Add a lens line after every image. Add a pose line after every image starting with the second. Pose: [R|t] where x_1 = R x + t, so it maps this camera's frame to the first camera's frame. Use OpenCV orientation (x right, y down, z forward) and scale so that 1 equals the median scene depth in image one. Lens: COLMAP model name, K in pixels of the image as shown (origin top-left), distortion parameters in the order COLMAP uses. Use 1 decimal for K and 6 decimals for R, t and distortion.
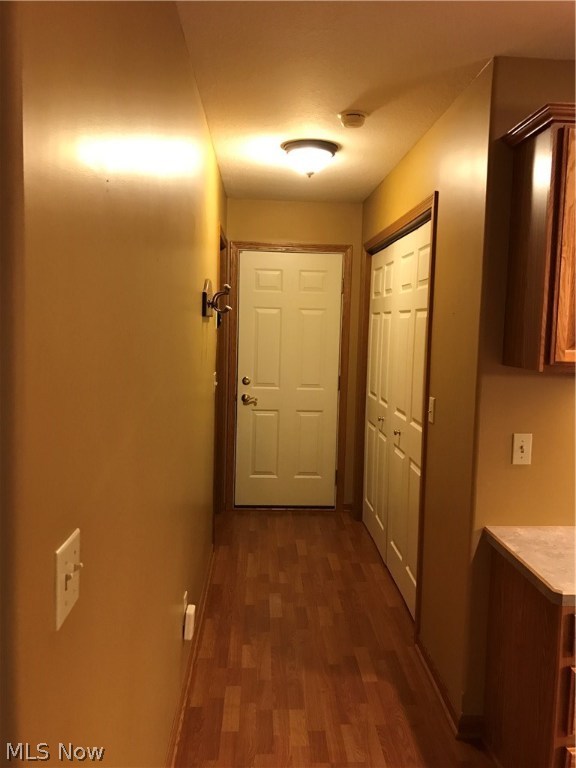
lens RADIAL K [[626.0, 0, 288.0], [0, 626.0, 384.0], [0, 0, 1]] dist [0.060379, -0.079559]
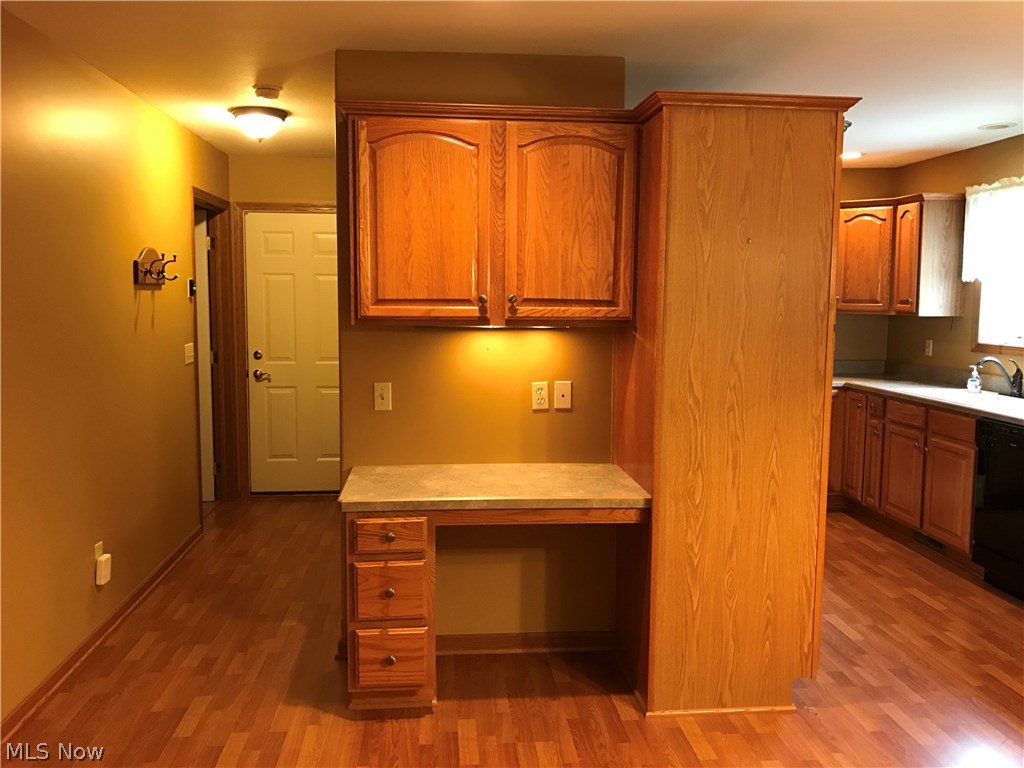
lens RADIAL K [[856.3, 0, 510.1], [0, 856.3, 380.9], [0, 0, 1]] dist [0.033677, -0.028208]
pose [[0.999508, -0.023466, 0.020810, 0.323095], [0.023370, 0.999715, 0.004852, 0.041588], [-0.020918, -0.004364, 0.999772, -0.302861]]
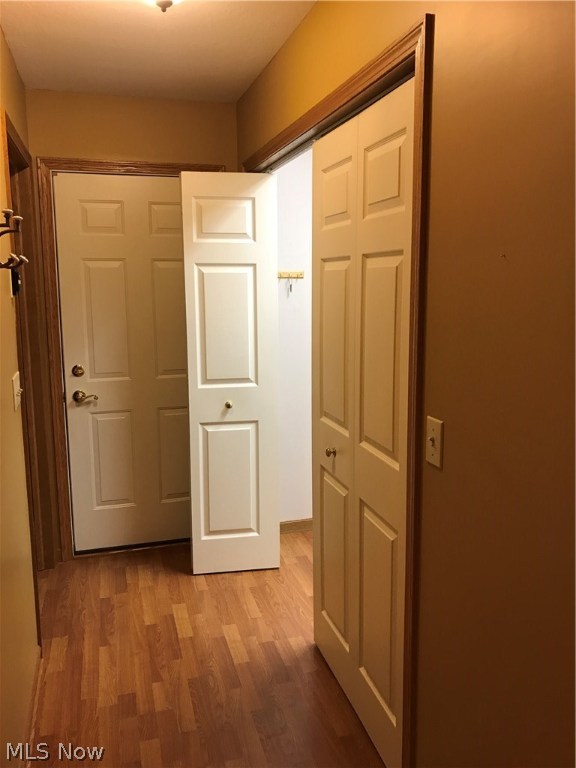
lens RADIAL K [[631.0, 0, 264.4], [0, 631.0, 381.2], [0, 0, 1]] dist [-0.012847, 0.129807]
pose [[0.976275, -0.065921, 0.206257, -0.014667], [0.052039, 0.996044, 0.072023, -0.038423], [-0.210189, -0.059581, 0.975844, 0.352485]]
